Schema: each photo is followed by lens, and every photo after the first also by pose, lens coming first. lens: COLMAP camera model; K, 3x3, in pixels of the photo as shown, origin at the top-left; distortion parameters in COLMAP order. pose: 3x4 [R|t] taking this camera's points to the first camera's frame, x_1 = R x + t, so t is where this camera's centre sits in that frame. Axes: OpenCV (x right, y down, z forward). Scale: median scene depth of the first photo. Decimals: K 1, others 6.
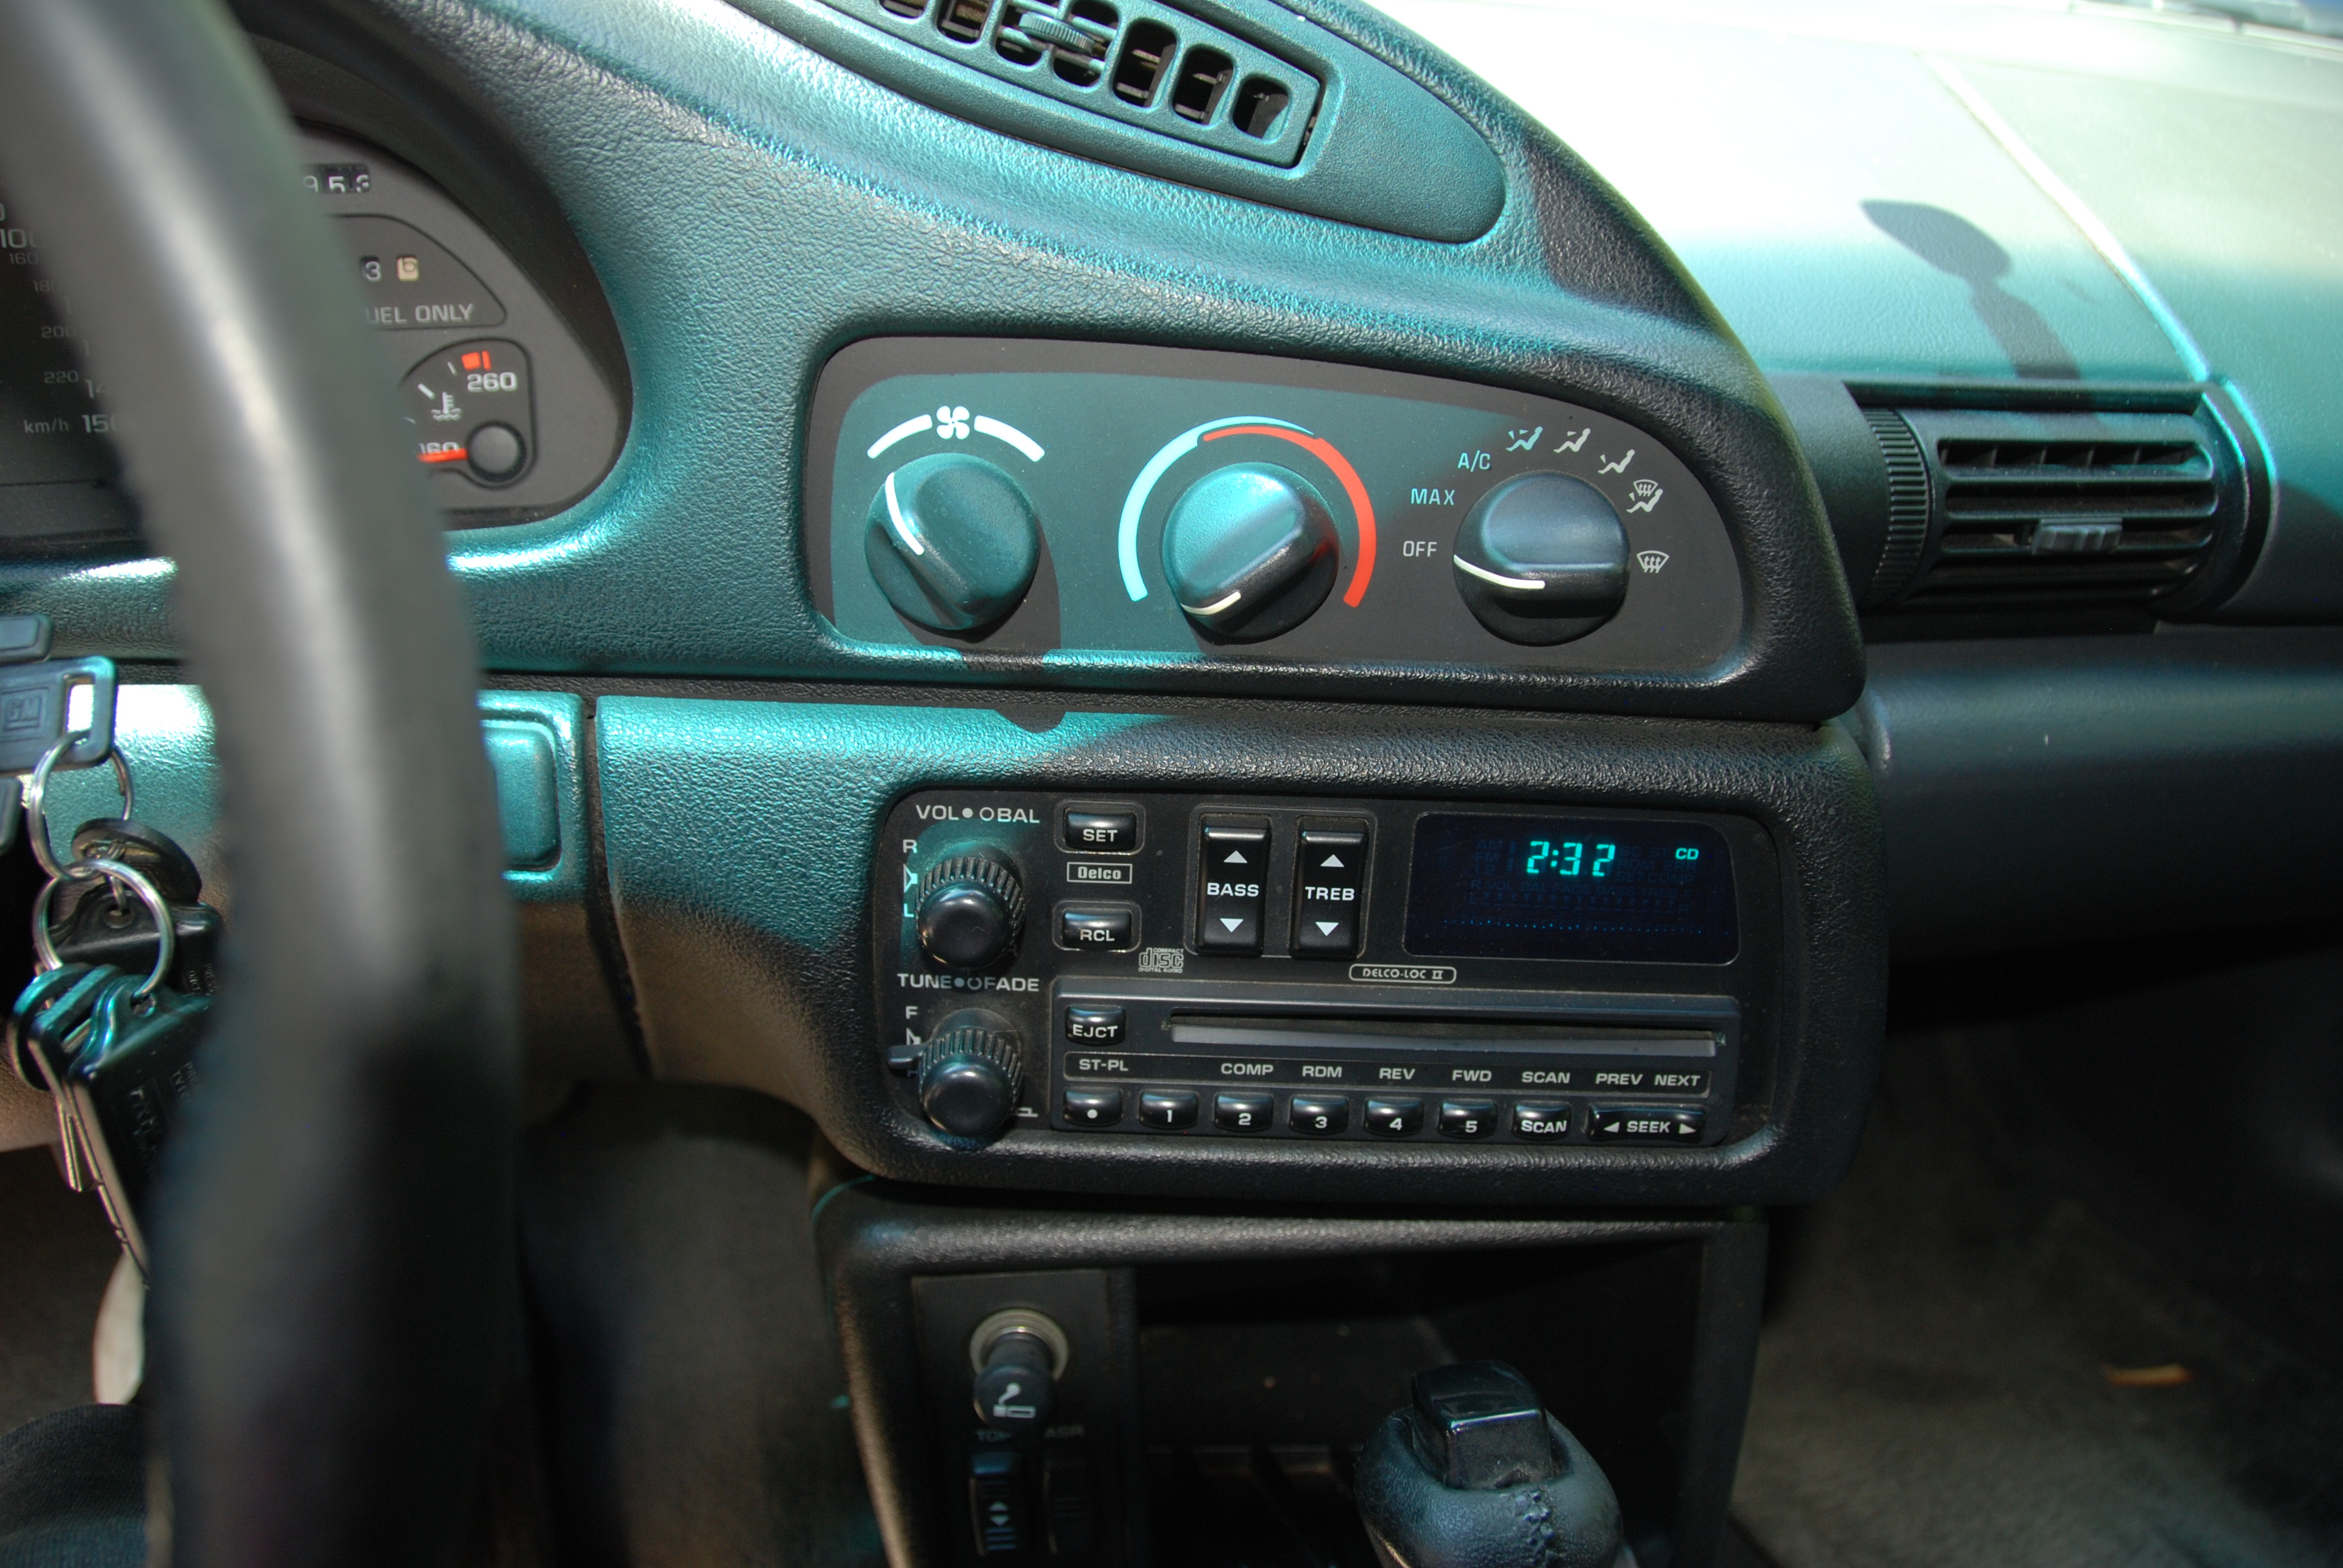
lens RADIAL K [[1852.0, 0, 1194.0], [0, 1852.0, 797.7], [0, 0, 1]] dist [-0.162198, 0.126075]
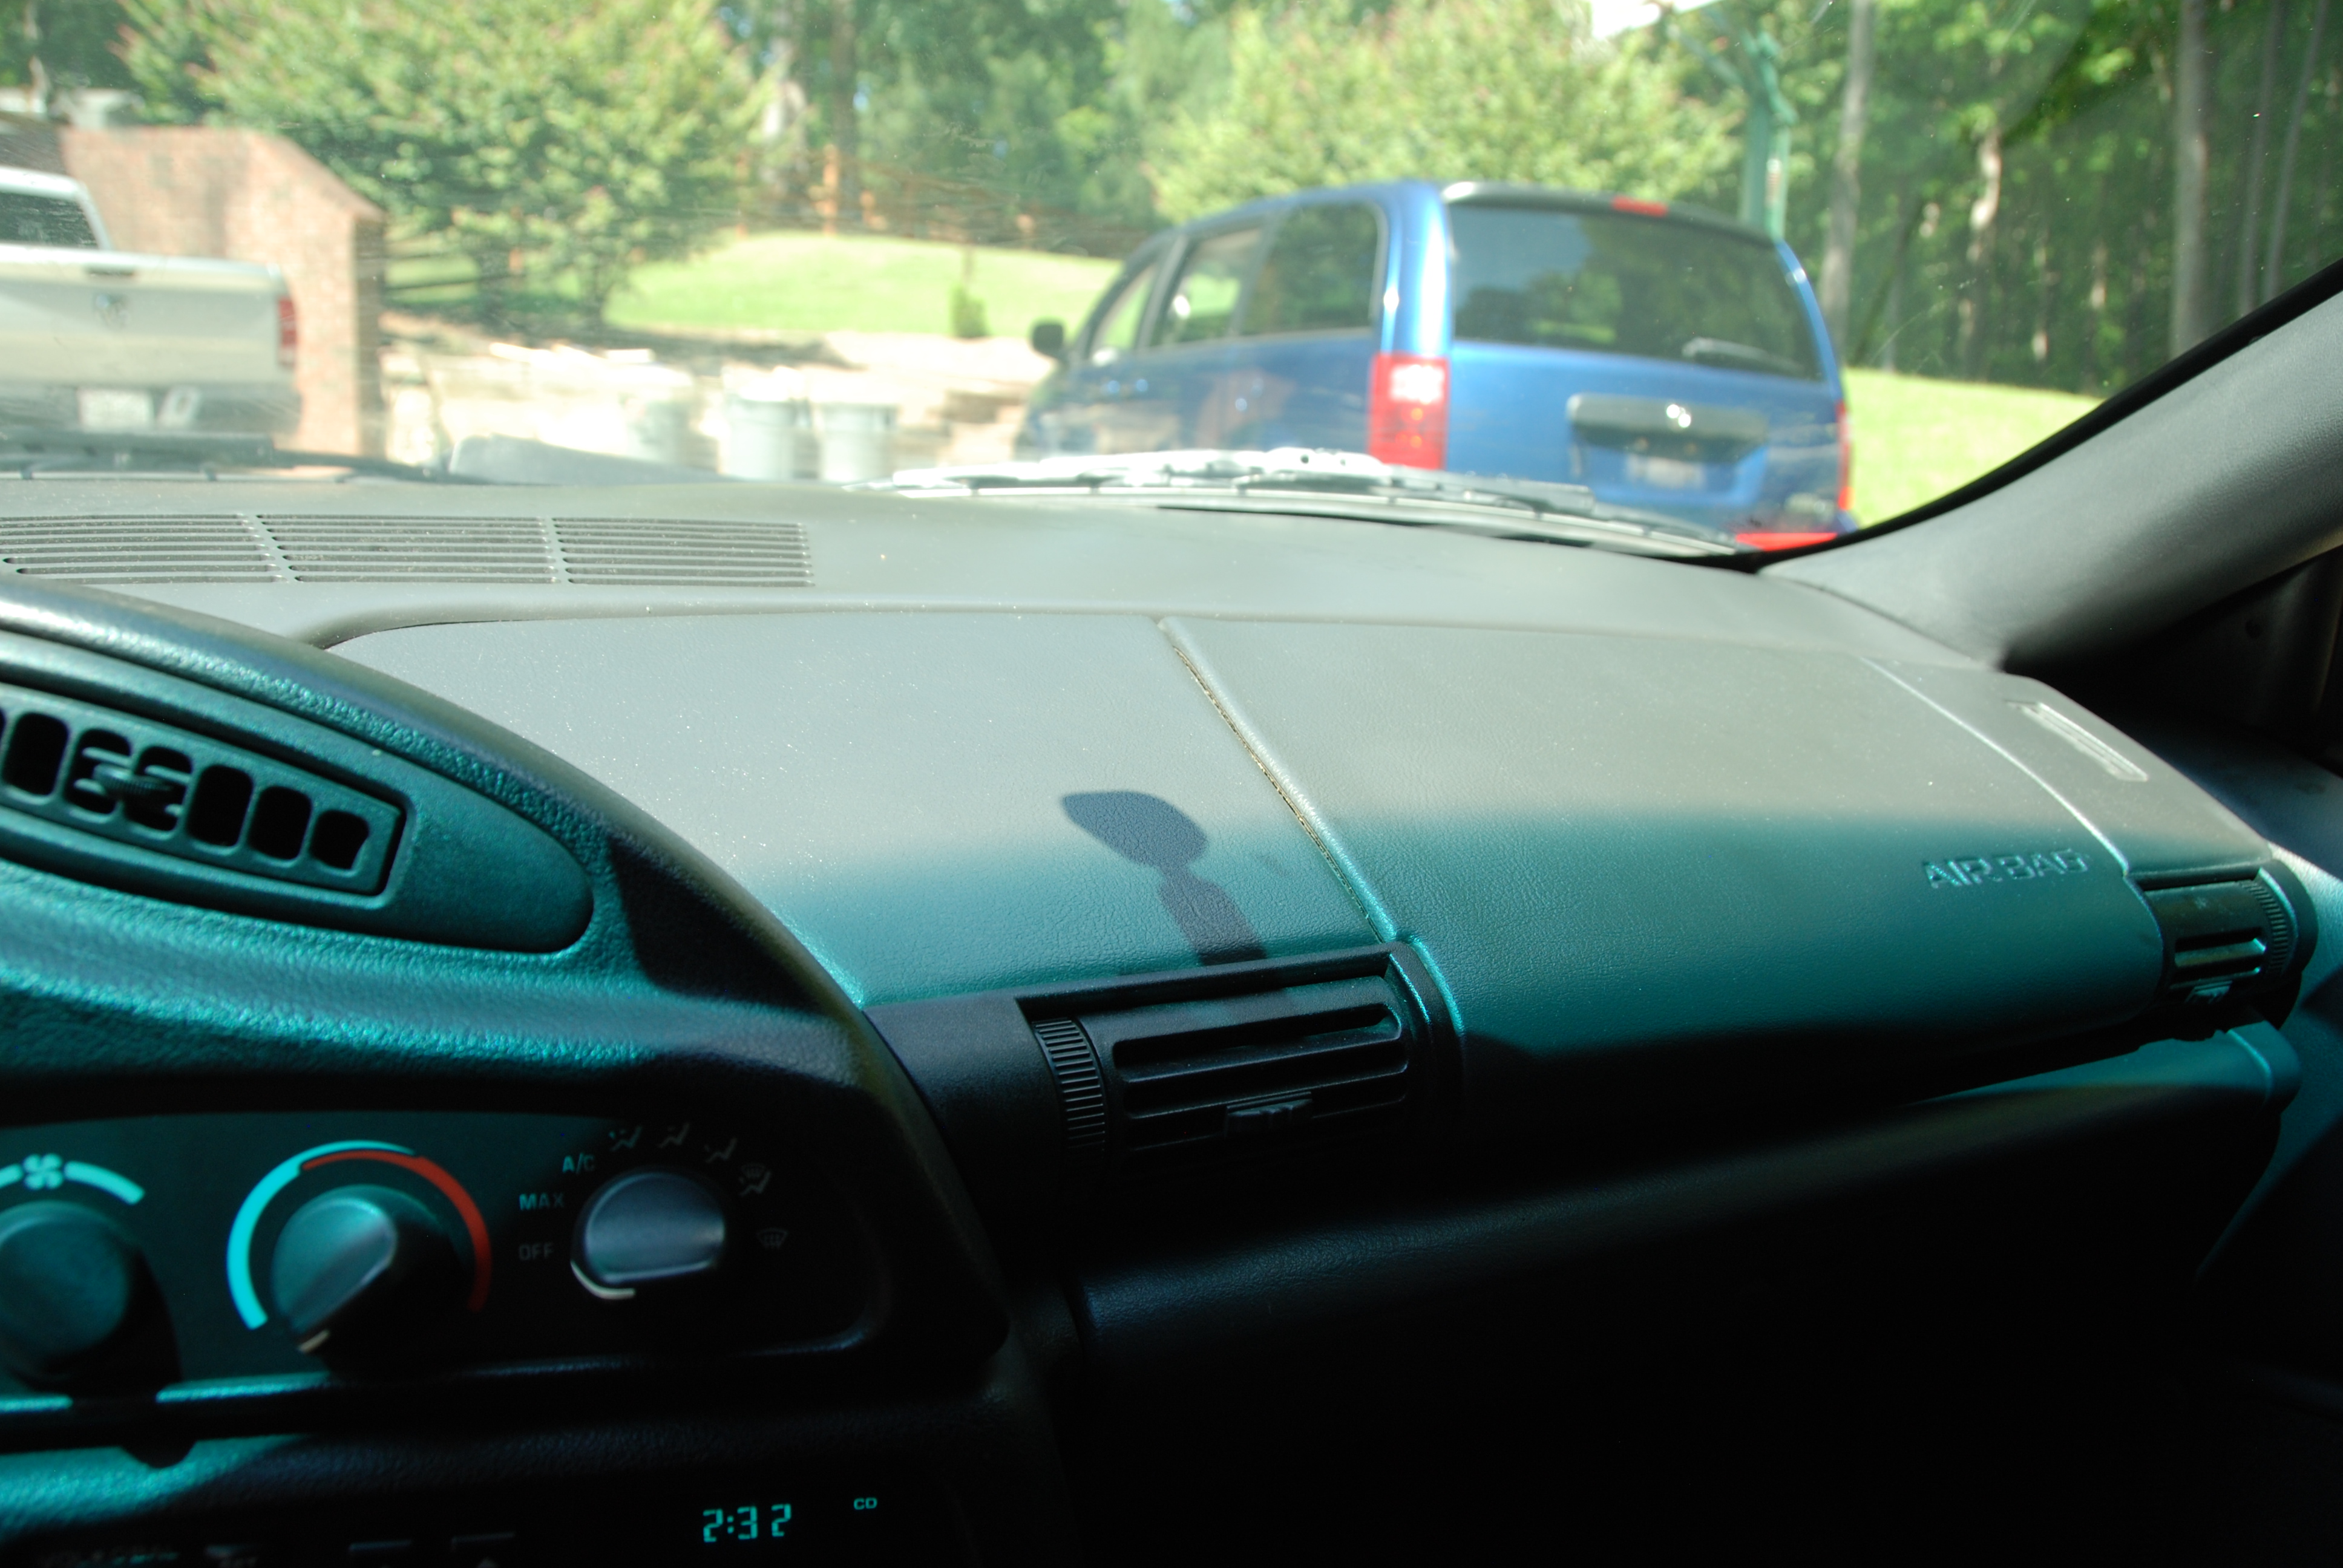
lens RADIAL K [[1852.0, 0, 1194.0], [0, 1852.0, 797.7], [0, 0, 1]] dist [-0.162198, 0.126075]
pose [[0.976190, -0.066963, 0.206322, 0.282319], [0.106616, 0.976457, -0.187524, -0.151389], [-0.188907, 0.205057, 0.960347, -0.070596]]
